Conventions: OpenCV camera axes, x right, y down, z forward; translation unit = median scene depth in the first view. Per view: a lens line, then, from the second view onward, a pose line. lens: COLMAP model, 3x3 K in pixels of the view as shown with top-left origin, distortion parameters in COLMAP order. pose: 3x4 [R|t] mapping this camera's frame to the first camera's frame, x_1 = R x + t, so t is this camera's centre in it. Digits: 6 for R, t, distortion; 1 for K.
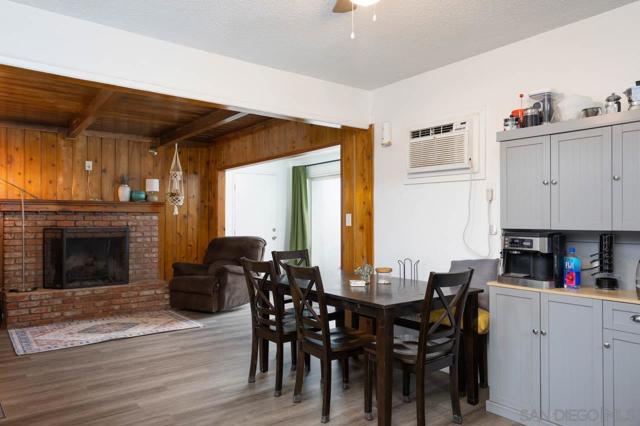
lens RADIAL K [[448.9, 0, 320.0], [0, 448.9, 213.0], [0, 0, 1]] dist [0.001527, 0.000755]
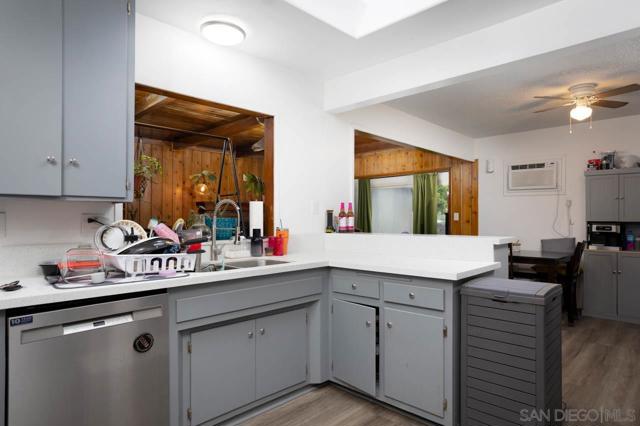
lens RADIAL K [[382.0, 0, 320.0], [0, 382.0, 213.0], [0, 0, 1]] dist [-0.001092, 0.000491]
pose [[0.989314, 0.001307, 0.145797, -0.862989], [-0.002408, 0.999970, 0.007376, -0.009075], [-0.145783, -0.007648, 0.989287, -0.405955]]
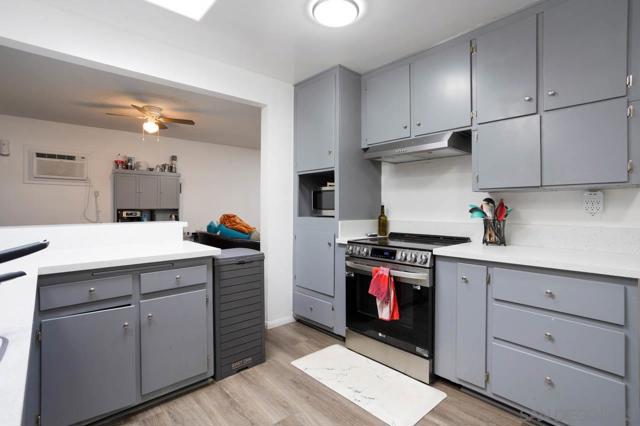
lens RADIAL K [[307.4, 0, 320.0], [0, 307.4, 213.0], [0, 0, 1]] dist [-0.014698, 0.000291]
pose [[-0.082180, -0.021411, 0.996387, -1.198195], [-0.020792, 0.999588, 0.019764, 0.001549], [-0.996401, -0.019092, -0.082591, 0.030436]]
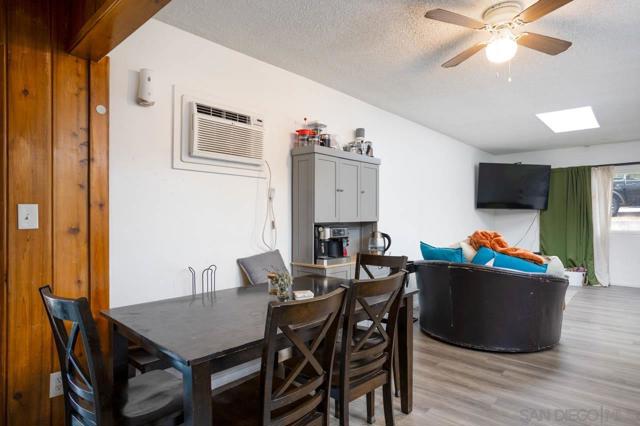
lens RADIAL K [[382.0, 0, 320.0], [0, 382.0, 213.0], [0, 0, 1]] dist [-0.001092, 0.000491]
pose [[-0.201310, 0.017966, 0.979363, -0.565590], [-0.005905, 0.999791, -0.019555, 0.025135], [-0.979510, -0.009720, -0.201161, 1.069326]]
